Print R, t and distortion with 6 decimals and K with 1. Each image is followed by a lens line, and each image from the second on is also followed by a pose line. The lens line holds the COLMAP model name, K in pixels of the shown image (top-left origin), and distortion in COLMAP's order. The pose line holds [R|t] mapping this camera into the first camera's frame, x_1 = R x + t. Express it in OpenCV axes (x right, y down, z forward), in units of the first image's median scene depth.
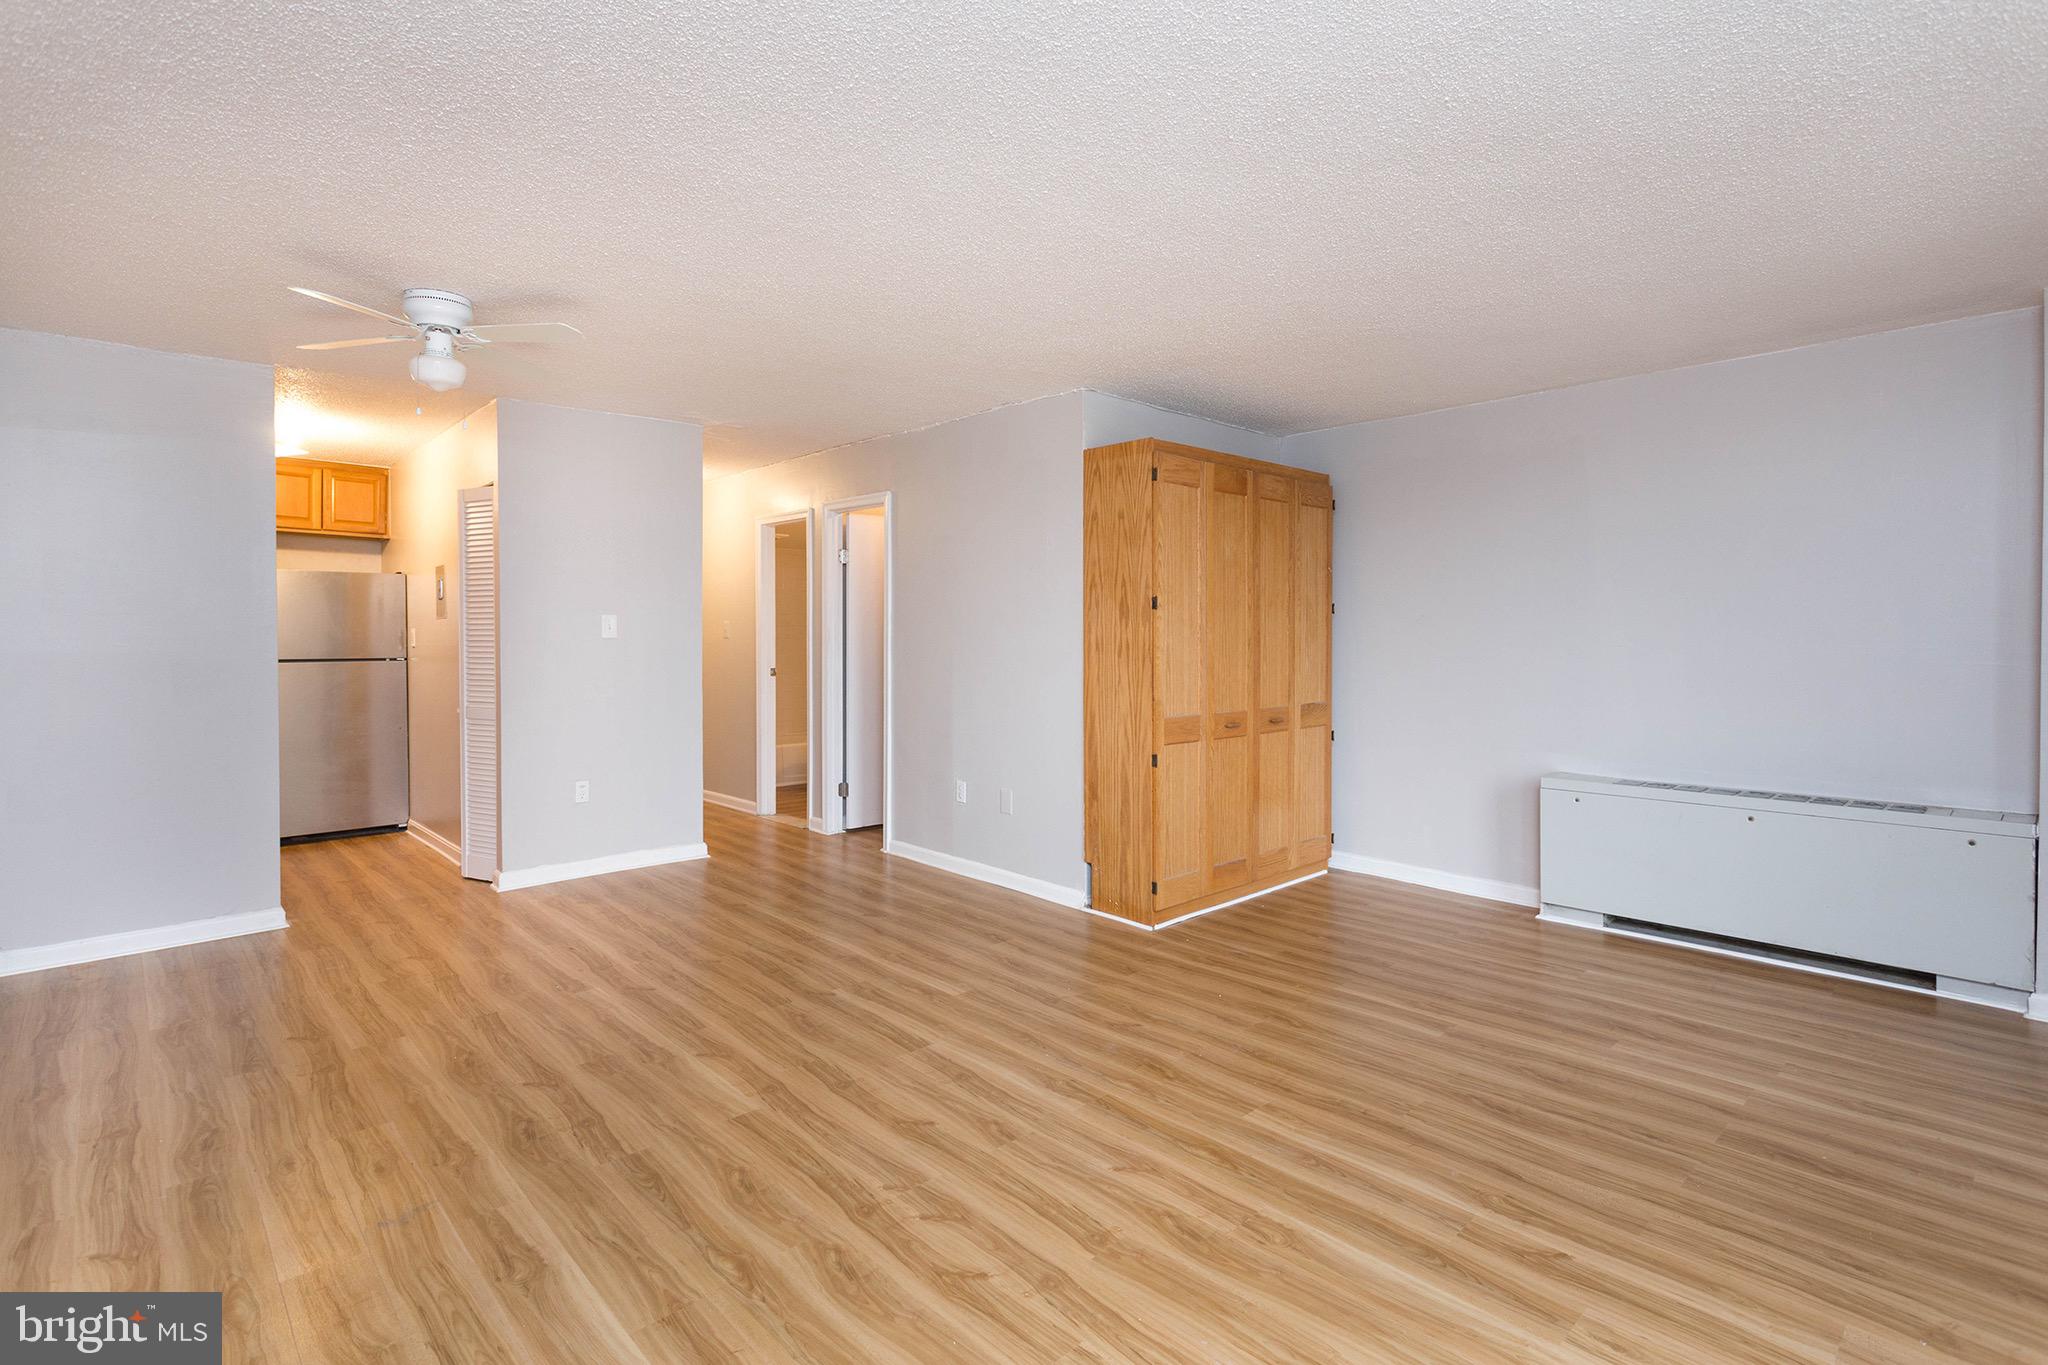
lens RADIAL K [[997.6, 0, 1078.0], [0, 997.6, 651.1], [0, 0, 1]] dist [-0.000004, 0.000422]
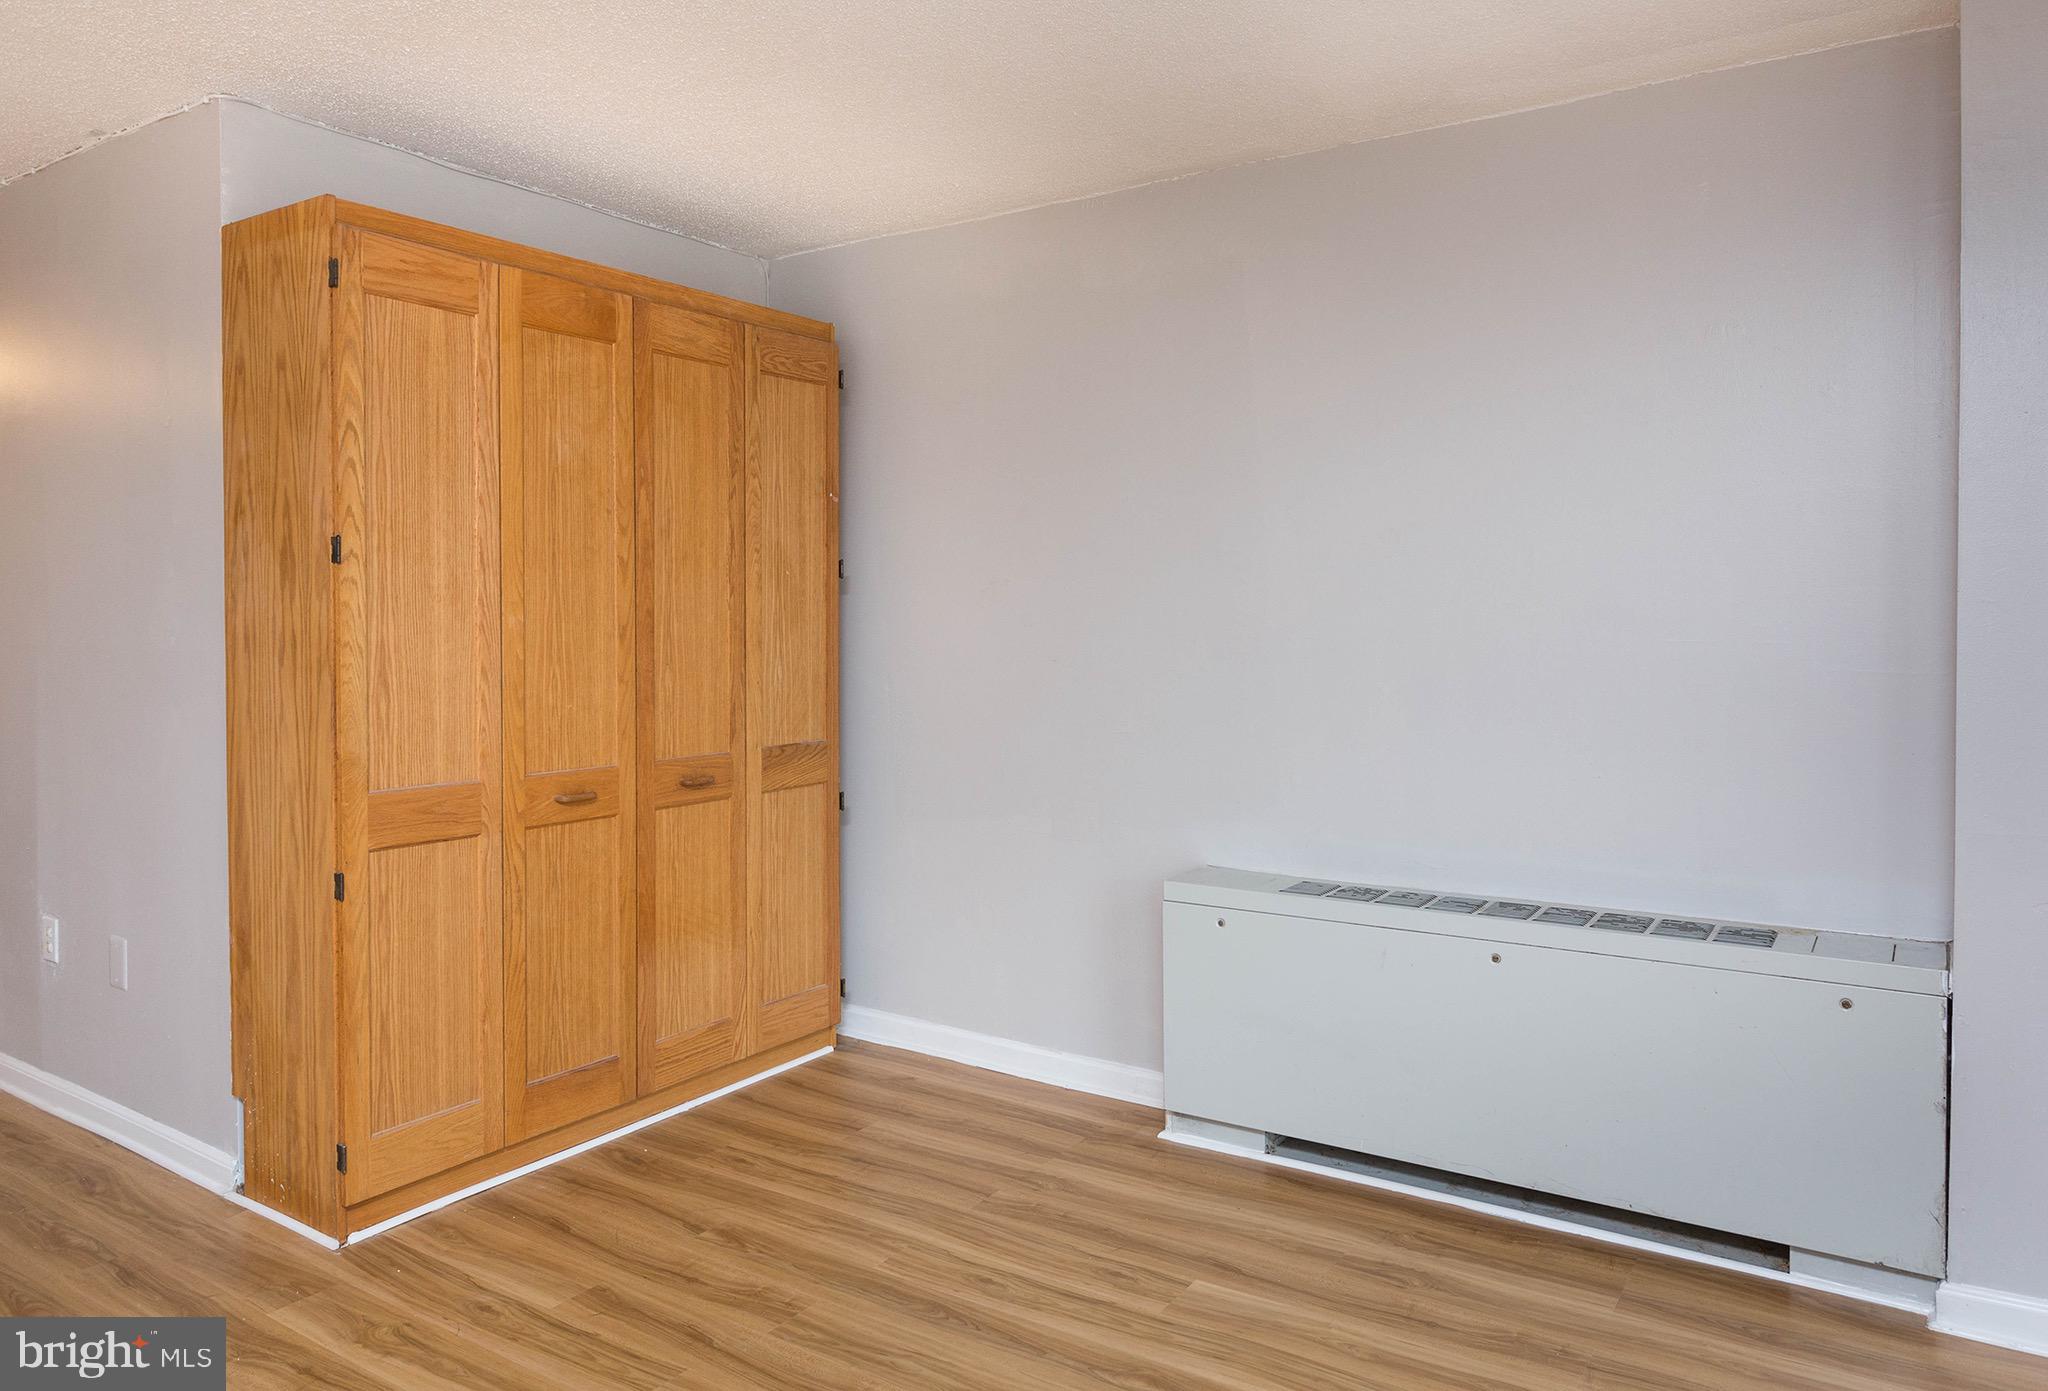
lens RADIAL K [[1347.6, 0, 1057.1], [0, 1347.6, 639.7], [0, 0, 1]] dist [-0.000158, 0.000083]
pose [[0.979610, -0.002056, 0.200899, 0.279904], [0.001577, 0.999996, 0.002543, -0.007133], [-0.200903, -0.002174, 0.979609, 0.313913]]
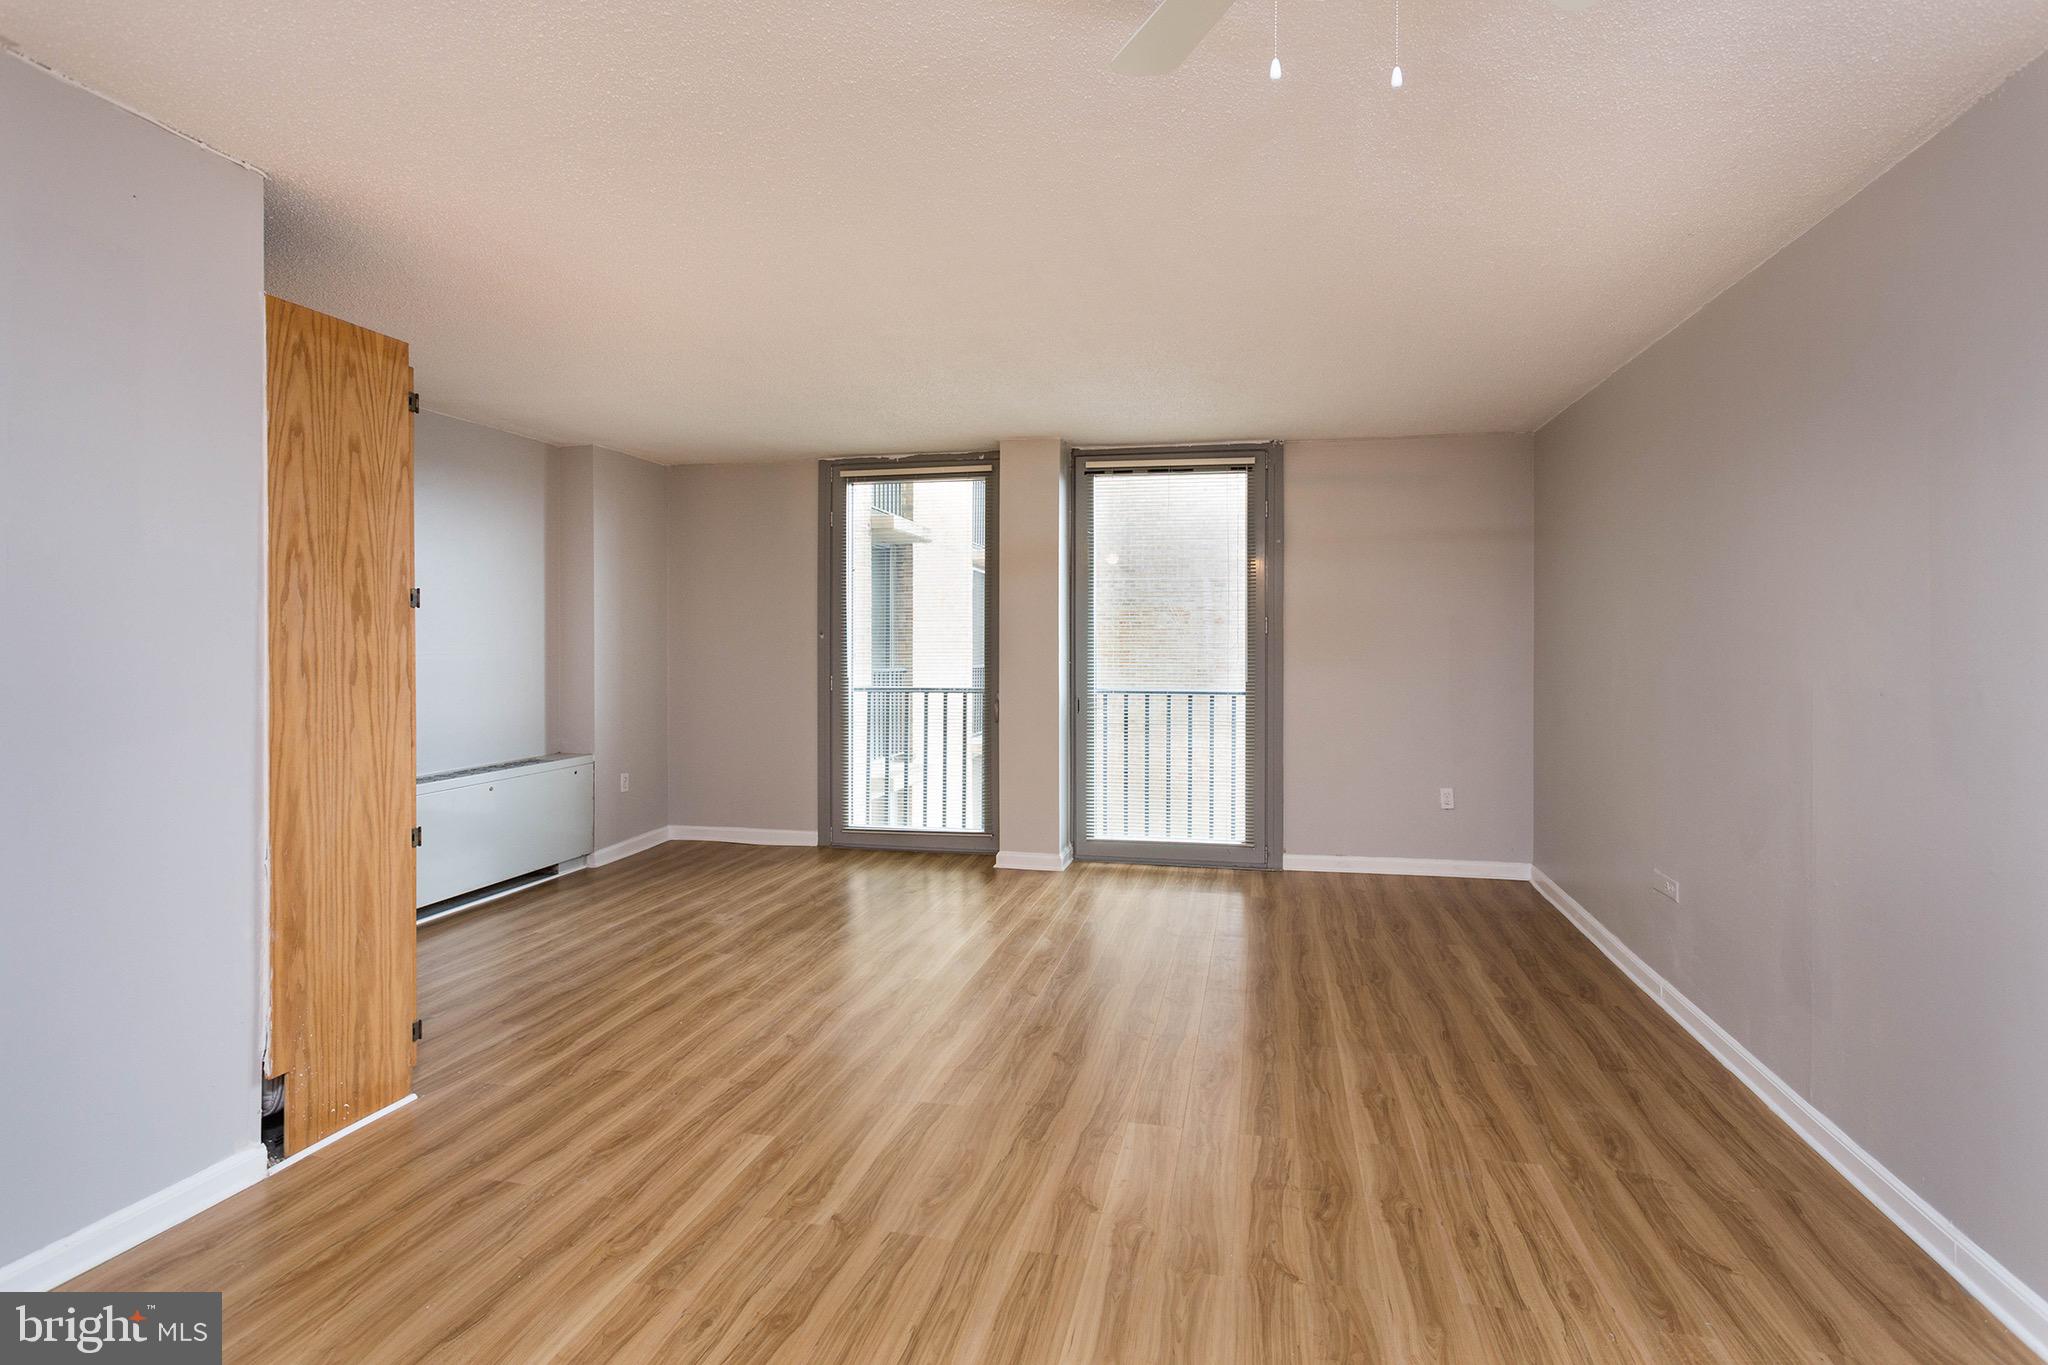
lens RADIAL K [[933.2, 0, 1043.4], [0, 933.2, 646.6], [0, 0, 1]] dist [0.000569, 0.000158]
pose [[-0.526425, -0.006038, 0.850200, -0.664434], [0.010189, 0.999858, 0.013410, -0.020205], [-0.850160, 0.015721, -0.526289, 0.970923]]
